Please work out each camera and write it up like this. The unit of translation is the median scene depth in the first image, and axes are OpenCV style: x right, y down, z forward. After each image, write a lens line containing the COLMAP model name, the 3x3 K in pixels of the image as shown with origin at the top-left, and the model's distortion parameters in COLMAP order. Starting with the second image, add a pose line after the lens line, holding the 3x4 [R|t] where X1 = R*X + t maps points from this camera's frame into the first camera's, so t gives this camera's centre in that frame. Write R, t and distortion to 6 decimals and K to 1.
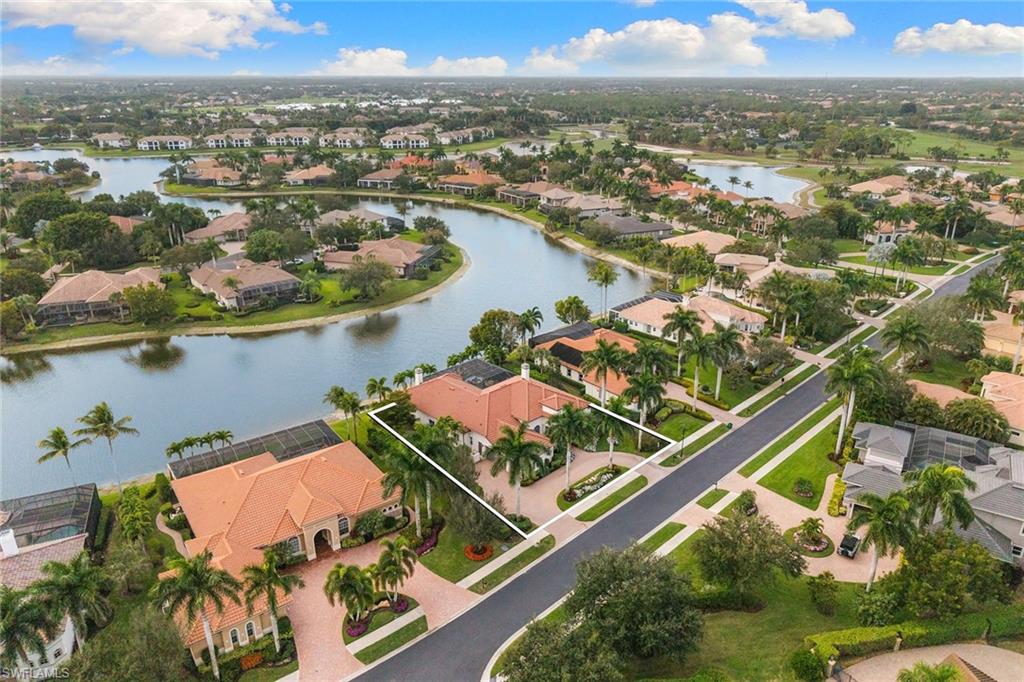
lens RADIAL K [[683.4, 0, 512.0], [0, 683.4, 341.0], [0, 0, 1]] dist [-0.007156, -0.002129]
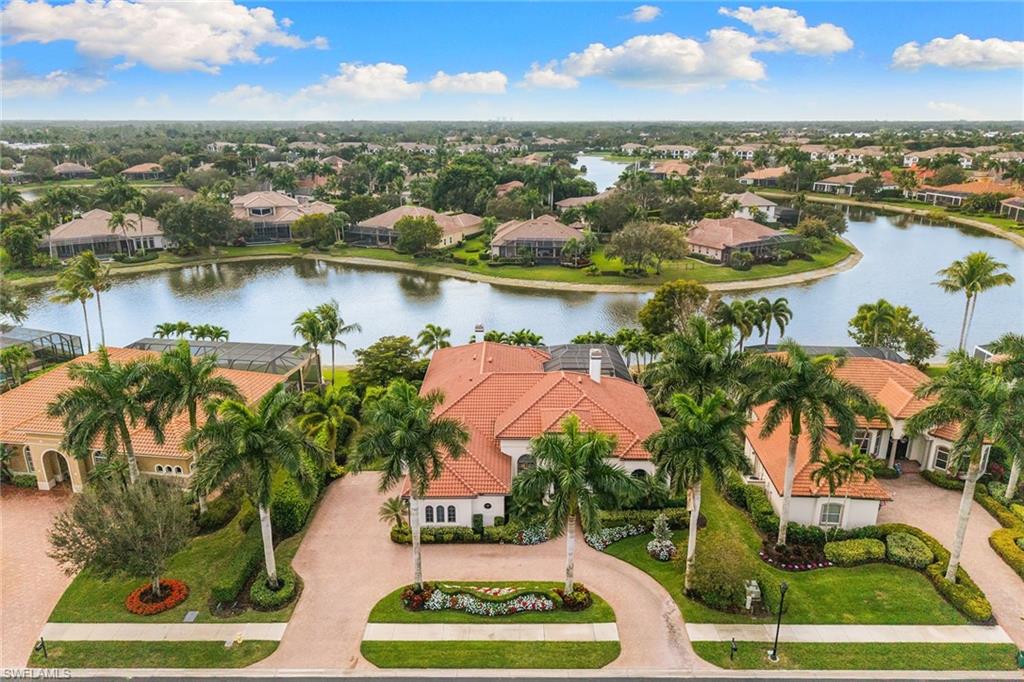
lens RADIAL K [[683.4, 0, 512.0], [0, 683.4, 341.0], [0, 0, 1]] dist [-0.007156, -0.002129]
pose [[0.706349, 0.210968, -0.675695, 0.117033], [-0.252546, 0.966844, 0.037869, 0.009042], [0.661281, 0.143895, 0.736208, 0.201490]]
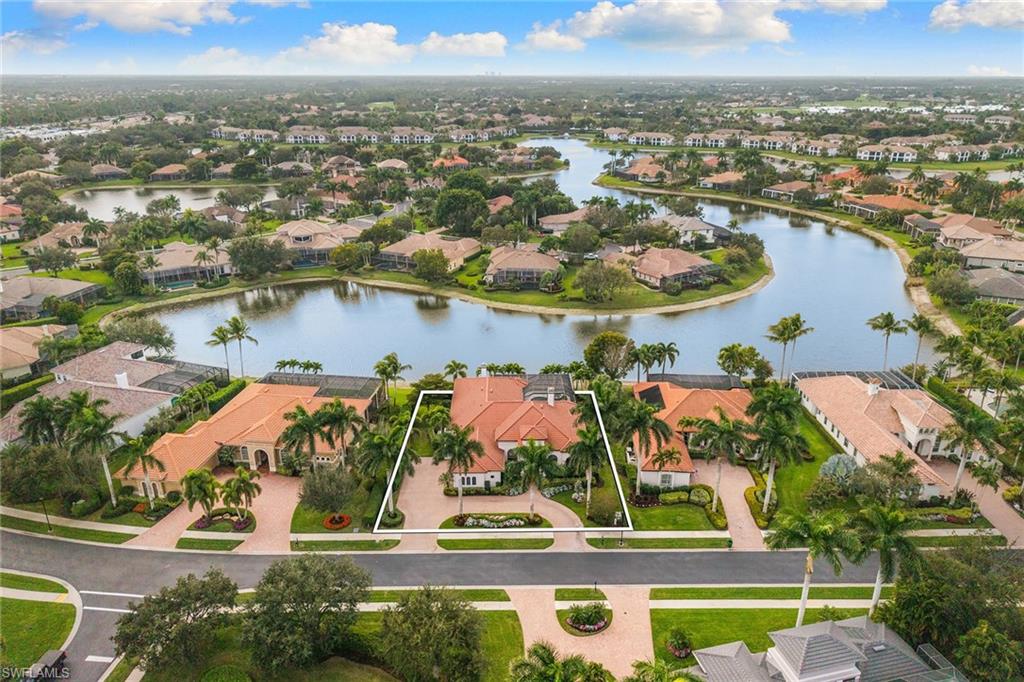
lens RADIAL K [[683.4, 0, 512.0], [0, 683.4, 341.0], [0, 0, 1]] dist [-0.007156, -0.002129]
pose [[0.717224, 0.247838, -0.651280, 0.206888], [-0.248417, 0.964147, 0.093326, -0.036951], [0.651059, 0.094854, 0.753077, 0.086729]]
